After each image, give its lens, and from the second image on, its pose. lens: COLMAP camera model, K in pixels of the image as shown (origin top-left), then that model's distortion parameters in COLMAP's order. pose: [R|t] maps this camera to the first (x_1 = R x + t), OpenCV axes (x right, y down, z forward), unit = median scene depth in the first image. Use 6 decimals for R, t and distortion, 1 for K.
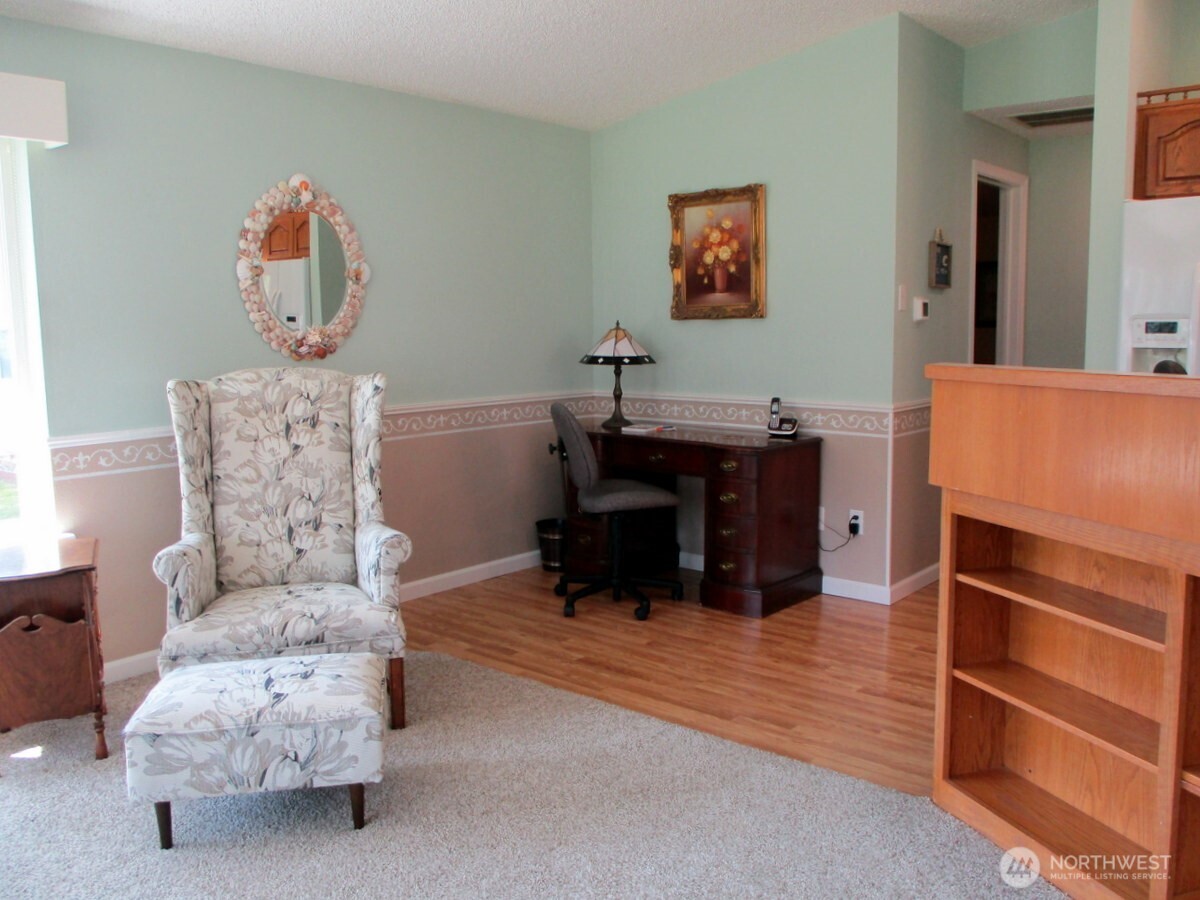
lens RADIAL K [[1042.1, 0, 608.1], [0, 1042.1, 448.1], [0, 0, 1]] dist [-0.028464, -0.000128]
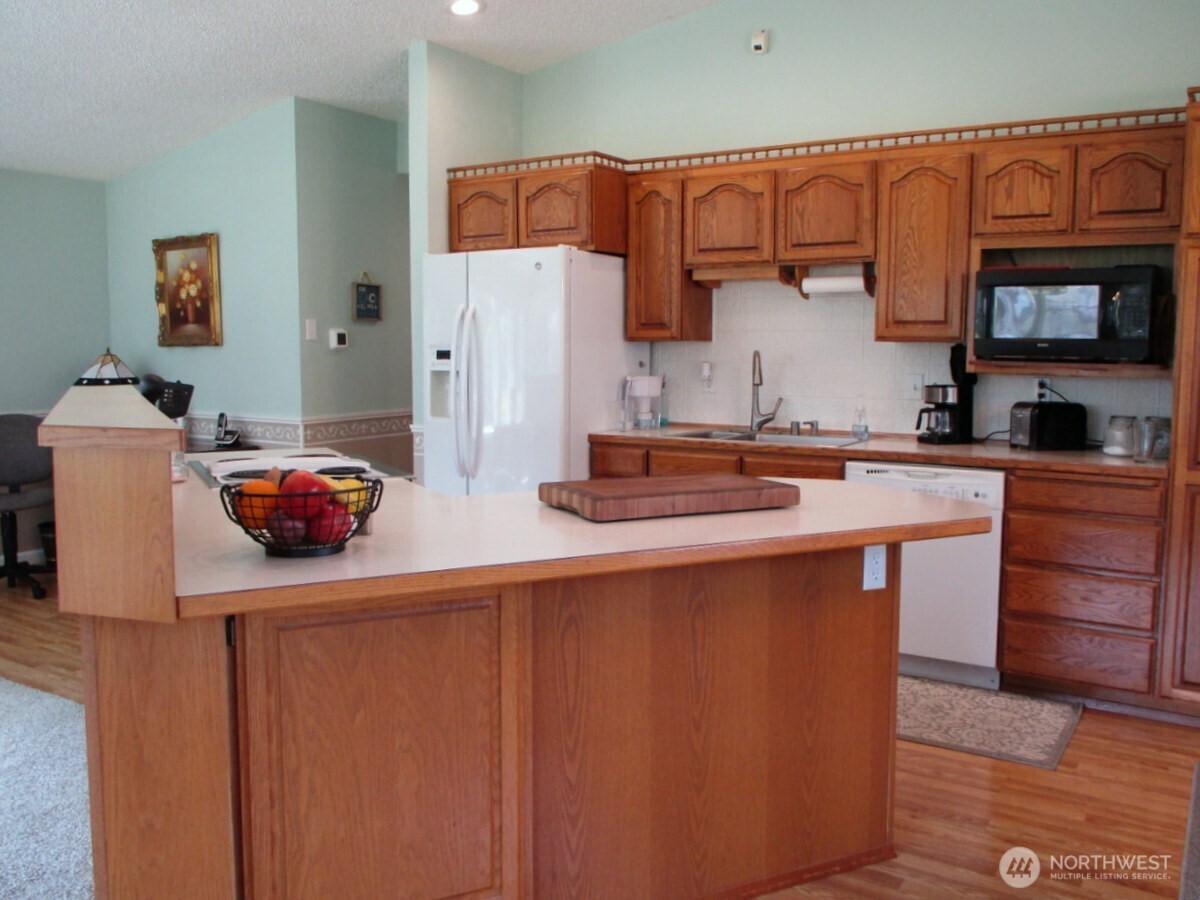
lens RADIAL K [[1042.1, 0, 593.4], [0, 1042.1, 447.9], [0, 0, 1]] dist [-0.028464, -0.000128]
pose [[0.991883, -0.008379, 0.126877, 0.410493], [0.010927, 0.999752, -0.019402, 0.018052], [-0.126683, 0.020631, 0.991729, -0.214256]]
